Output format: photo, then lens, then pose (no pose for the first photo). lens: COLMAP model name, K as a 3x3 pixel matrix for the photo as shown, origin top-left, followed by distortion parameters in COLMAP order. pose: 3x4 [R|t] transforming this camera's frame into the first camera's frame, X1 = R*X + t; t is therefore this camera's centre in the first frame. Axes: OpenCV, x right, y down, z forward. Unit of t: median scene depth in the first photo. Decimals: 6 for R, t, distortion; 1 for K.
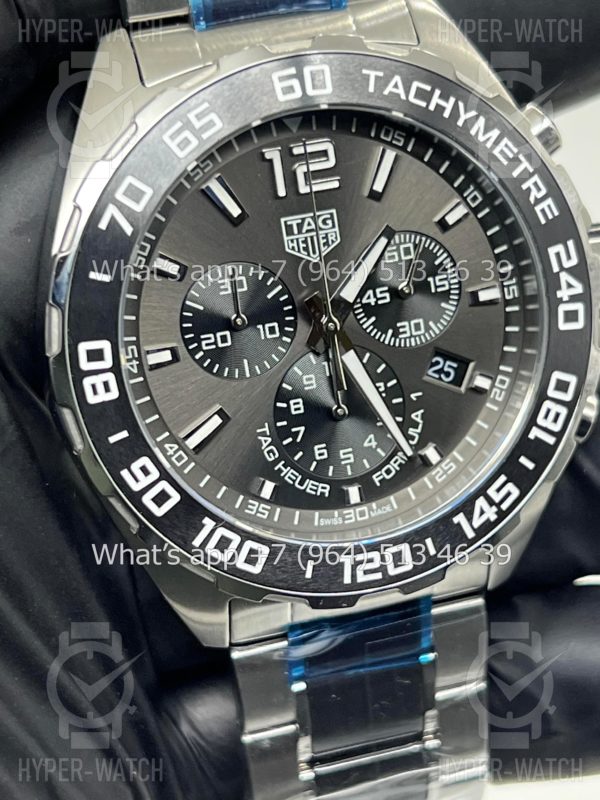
lens RADIAL K [[1838.3, 0, 263.1], [0, 1838.3, 402.1], [0, 0, 1]] dist [0.139570, -0.475581]
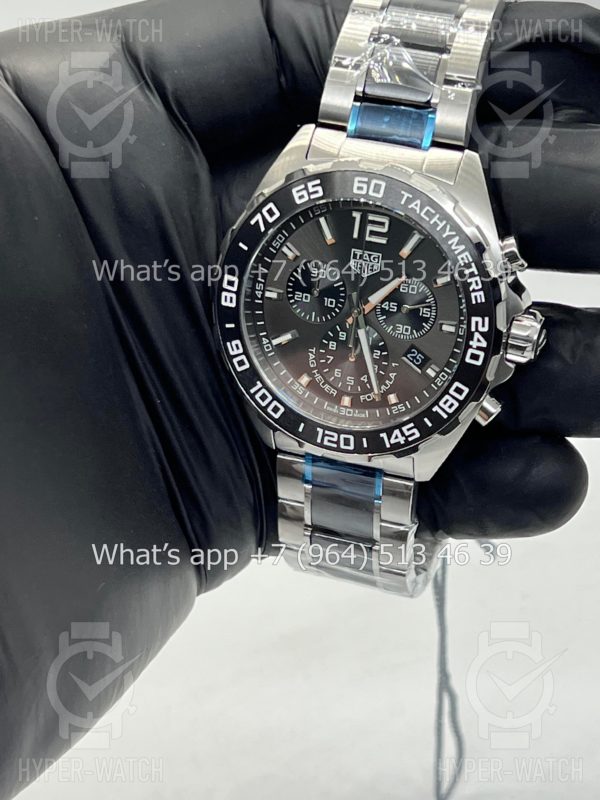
lens RADIAL K [[1838.3, 0, 263.1], [0, 1838.3, 402.1], [0, 0, 1]] dist [0.139570, -0.475581]
pose [[0.806457, 0.392938, -0.441846, 0.813241], [-0.322925, 0.918658, 0.227568, -0.348850], [0.495325, -0.040840, 0.867747, -0.659659]]
